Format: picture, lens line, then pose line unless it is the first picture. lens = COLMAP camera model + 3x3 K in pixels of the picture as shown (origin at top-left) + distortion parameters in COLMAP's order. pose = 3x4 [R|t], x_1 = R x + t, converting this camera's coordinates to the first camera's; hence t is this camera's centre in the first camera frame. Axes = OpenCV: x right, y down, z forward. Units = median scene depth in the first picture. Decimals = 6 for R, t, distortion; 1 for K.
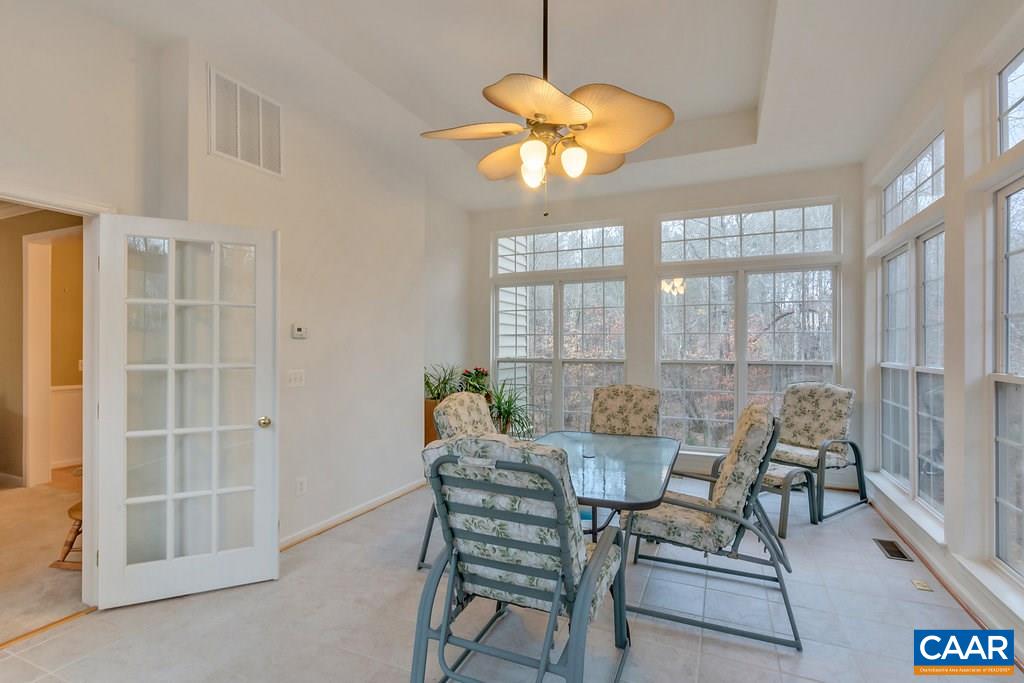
lens RADIAL K [[470.3, 0, 513.3], [0, 470.3, 341.9], [0, 0, 1]] dist [0.000254, 0.000380]
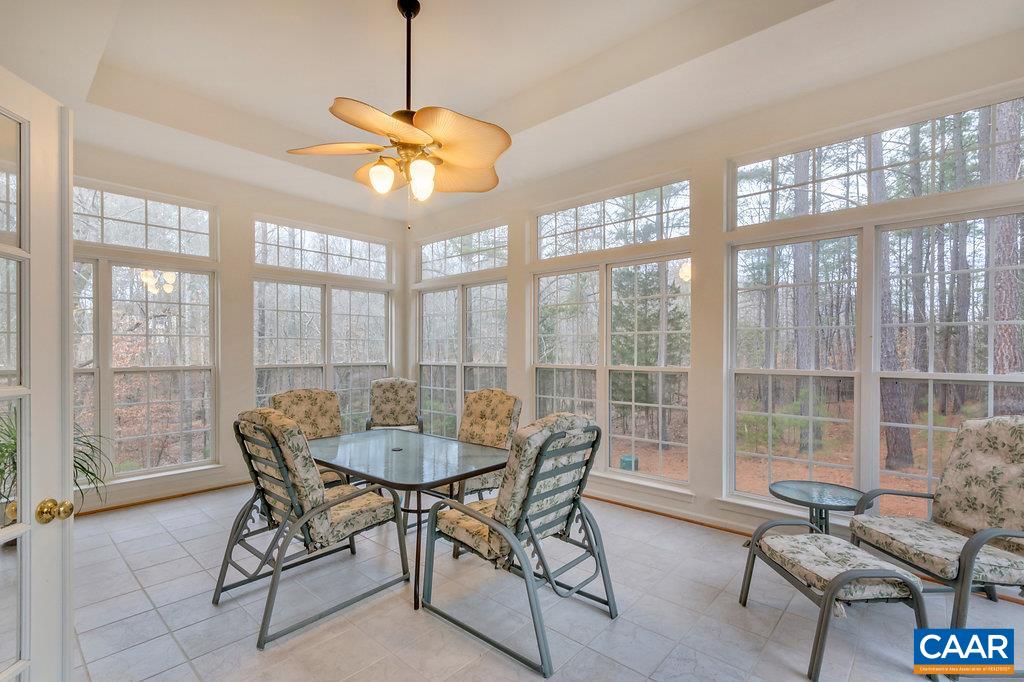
lens RADIAL K [[470.3, 0, 509.4], [0, 470.3, 350.4], [0, 0, 1]] dist [0.000254, 0.000380]
pose [[0.319784, 0.000370, 0.947490, -0.524163], [-0.012650, 0.999912, 0.003878, -0.001423], [-0.947406, -0.013226, 0.319760, 0.246158]]
